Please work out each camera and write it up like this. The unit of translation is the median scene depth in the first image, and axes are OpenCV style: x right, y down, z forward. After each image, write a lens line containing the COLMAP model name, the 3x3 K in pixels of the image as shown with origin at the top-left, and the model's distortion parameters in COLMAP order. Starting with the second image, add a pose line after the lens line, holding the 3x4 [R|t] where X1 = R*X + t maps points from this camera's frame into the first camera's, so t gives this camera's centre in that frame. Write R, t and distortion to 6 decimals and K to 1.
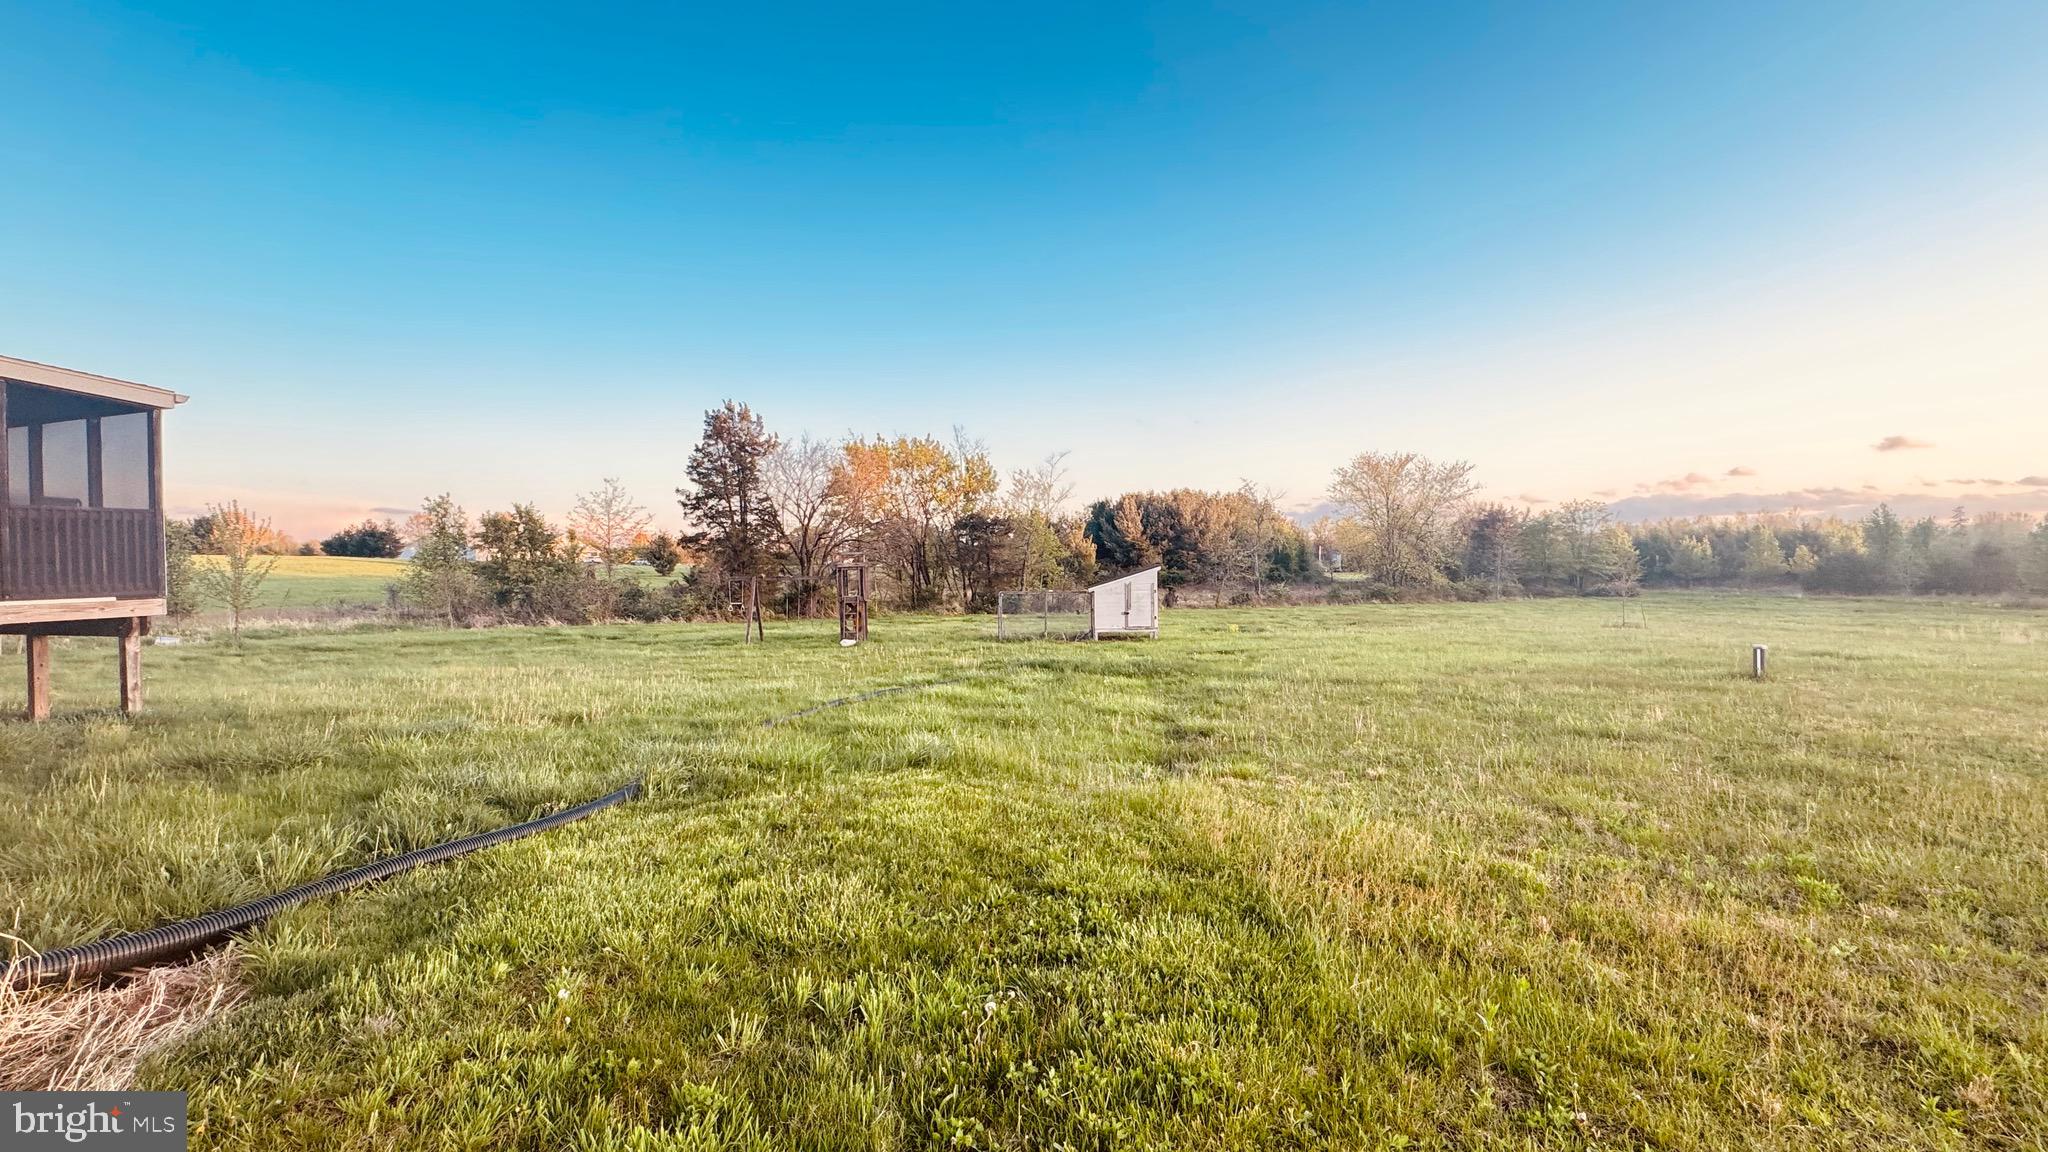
lens RADIAL K [[936.7, 0, 1032.2], [0, 936.7, 566.6], [0, 0, 1]] dist [-0.012098, 0.000087]
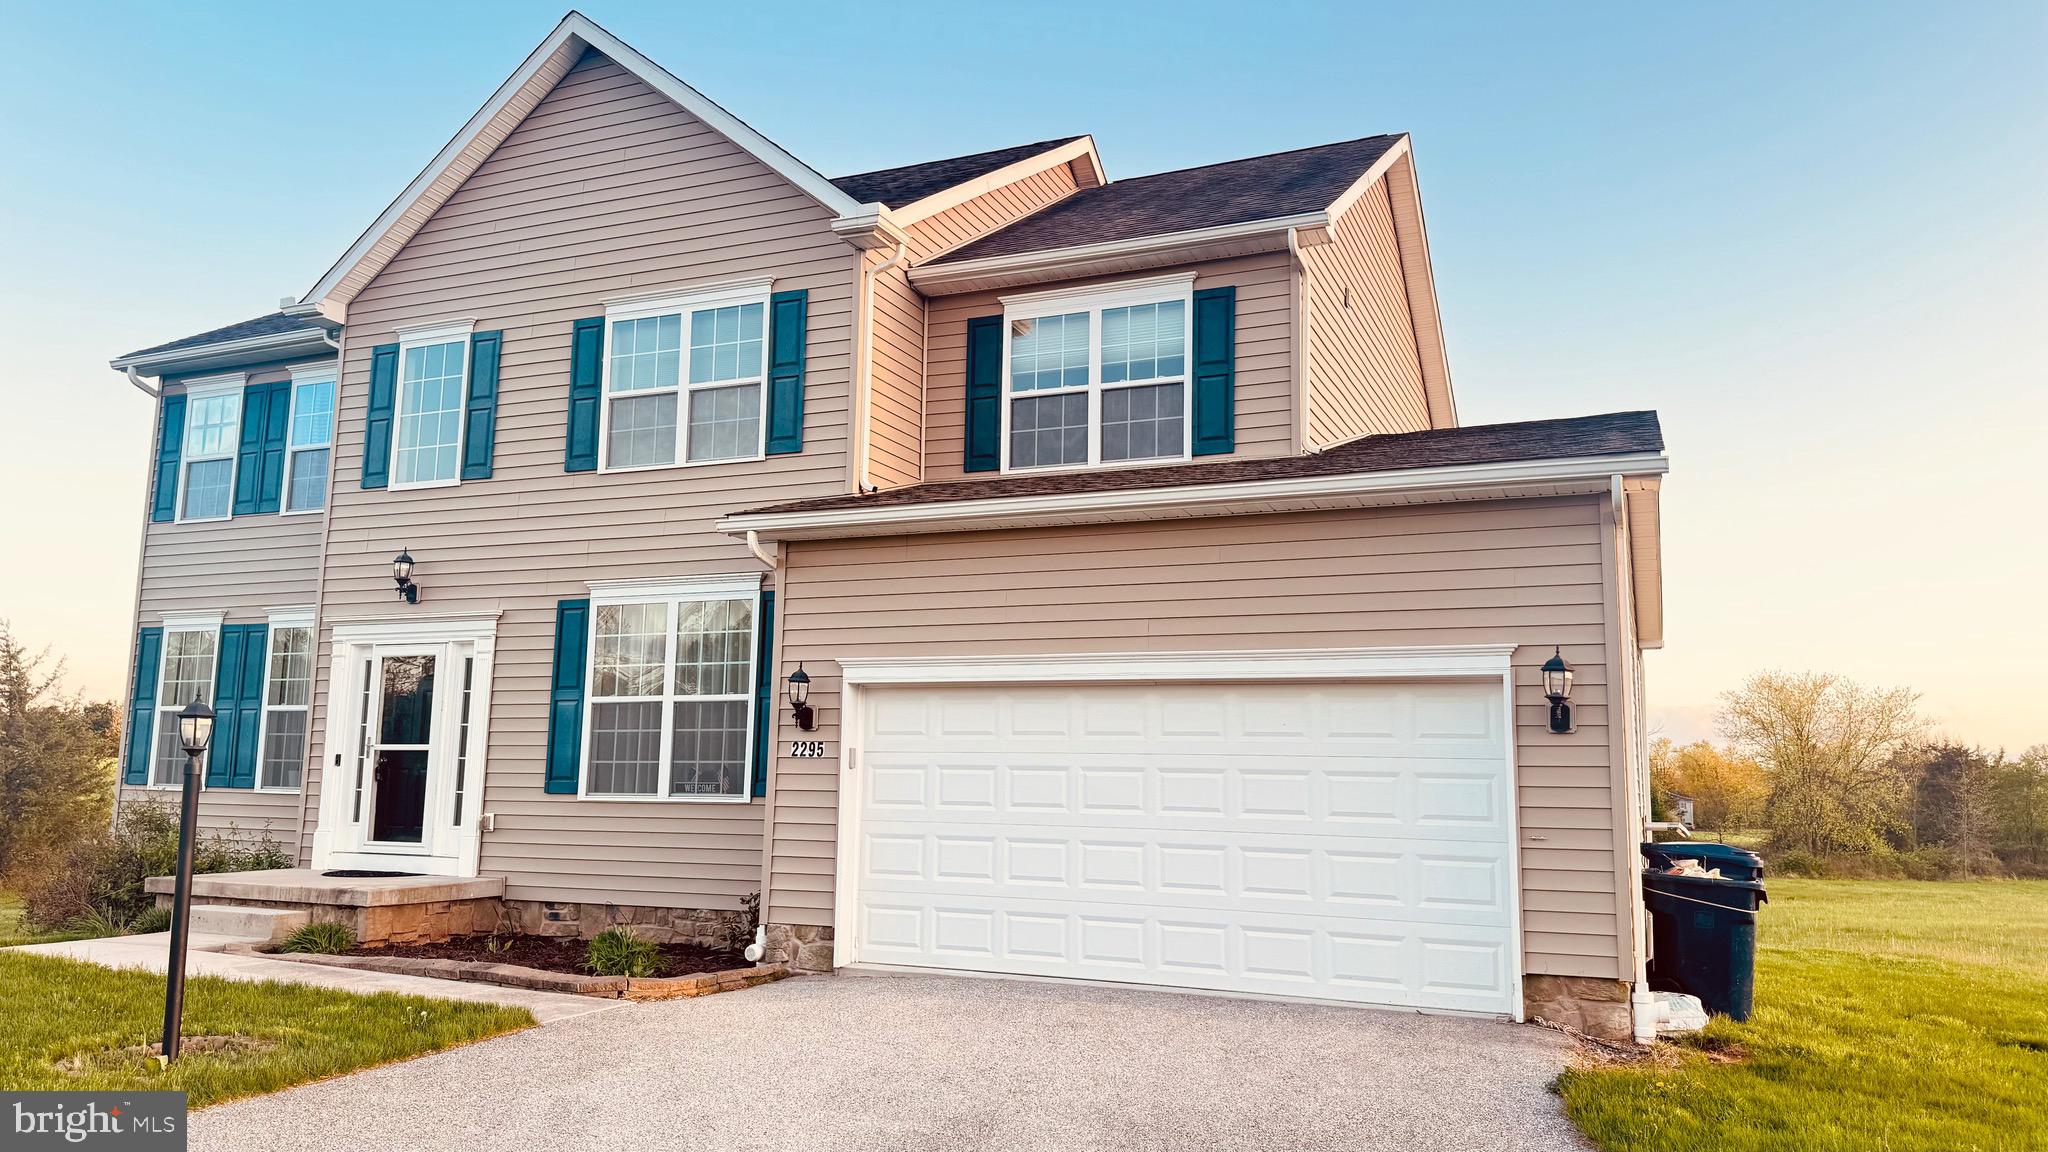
lens RADIAL K [[1461.8, 0, 1024.7], [0, 1461.8, 575.1], [0, 0, 1]] dist [0.120765, -0.151230]
pose [[0.995707, 0.018658, -0.090665, -0.126476], [-0.031958, 0.988540, -0.147537, -0.003064], [0.086874, 0.149801, 0.984892, -0.239996]]
